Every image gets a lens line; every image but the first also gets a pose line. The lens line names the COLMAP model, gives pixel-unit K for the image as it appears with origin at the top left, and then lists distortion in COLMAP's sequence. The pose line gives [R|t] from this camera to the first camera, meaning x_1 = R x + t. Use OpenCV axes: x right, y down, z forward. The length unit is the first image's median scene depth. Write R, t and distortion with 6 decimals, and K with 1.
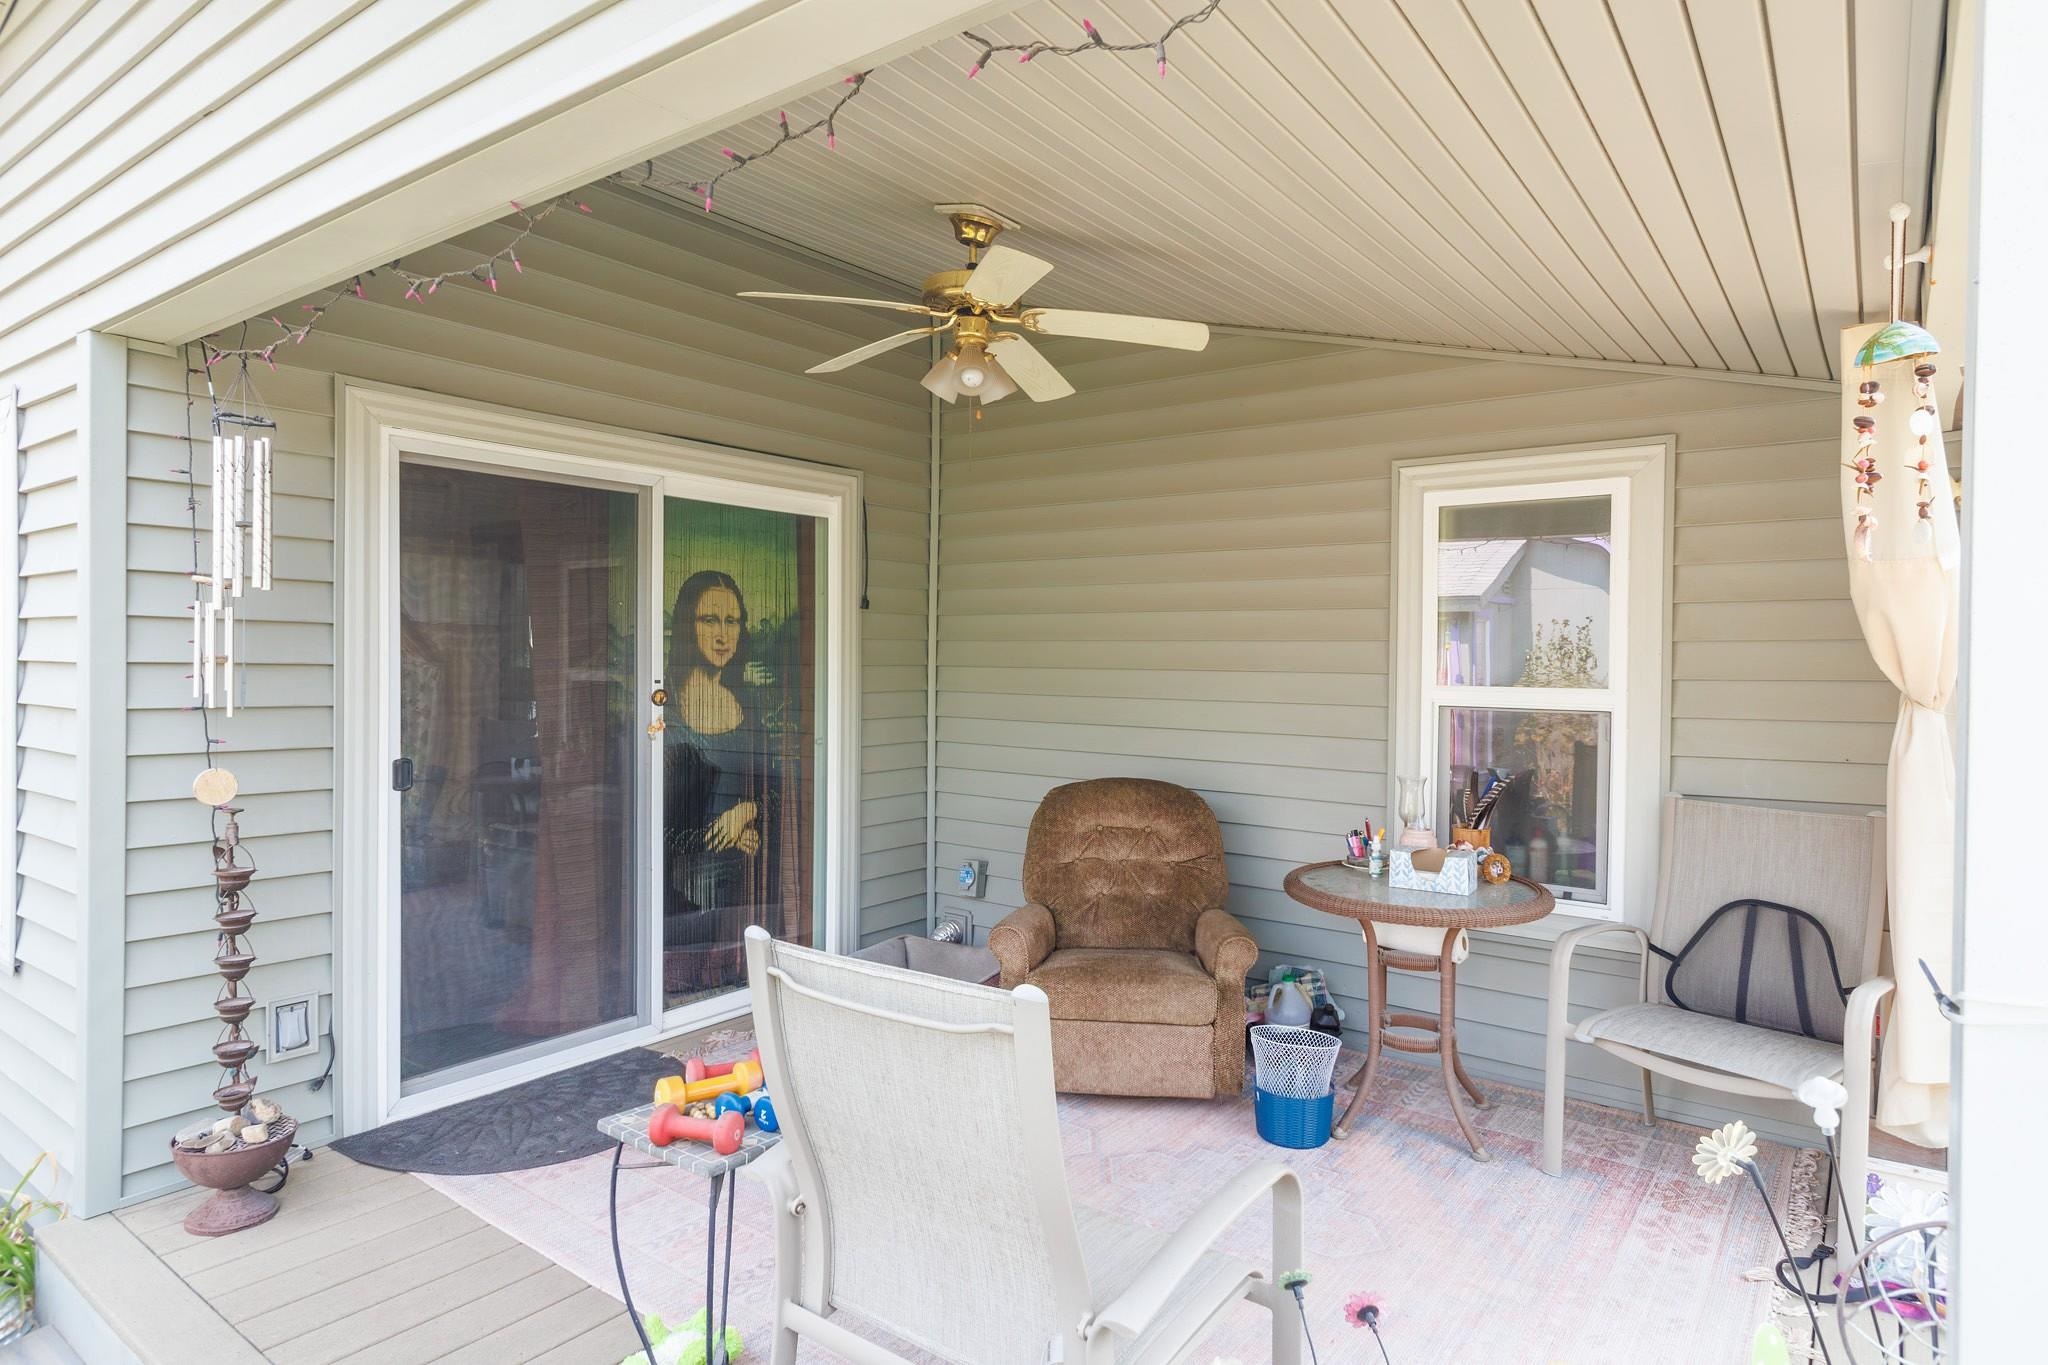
lens RADIAL K [[1154.2, 0, 1028.8], [0, 1154.2, 679.1], [0, 0, 1]] dist [-0.000185, 0.000004]
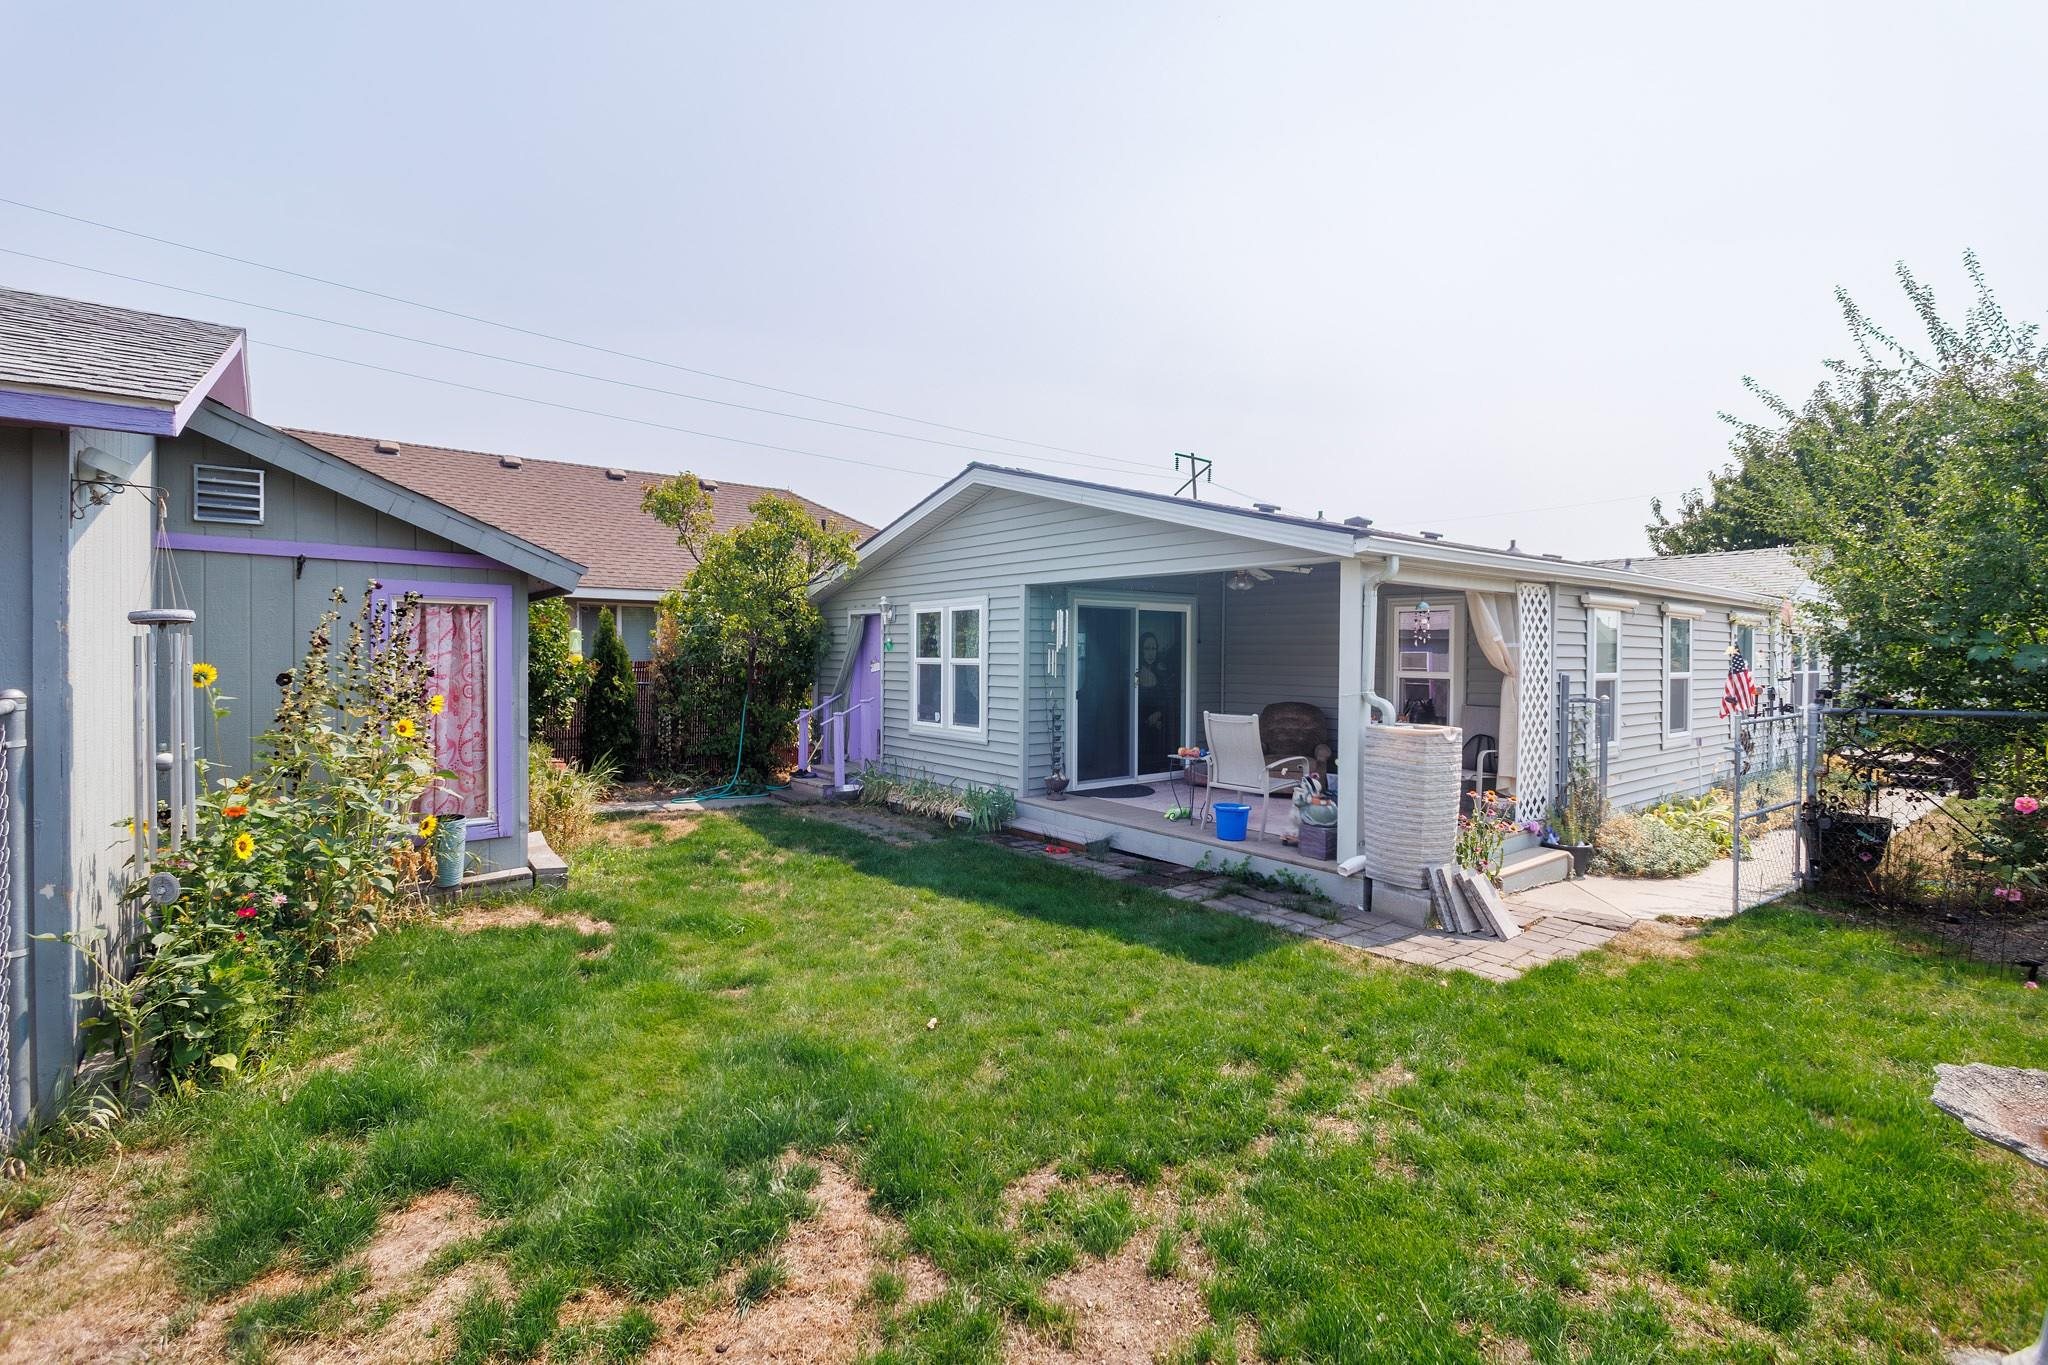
lens RADIAL K [[925.7, 0, 1024.4], [0, 925.7, 667.8], [0, 0, 1]] dist [0.002723, -0.001446]
pose [[0.966822, -0.000643, -0.255452, 0.026783], [0.001207, 0.999997, 0.002049, -0.006899], [0.255450, -0.002289, 0.966820, -1.501177]]
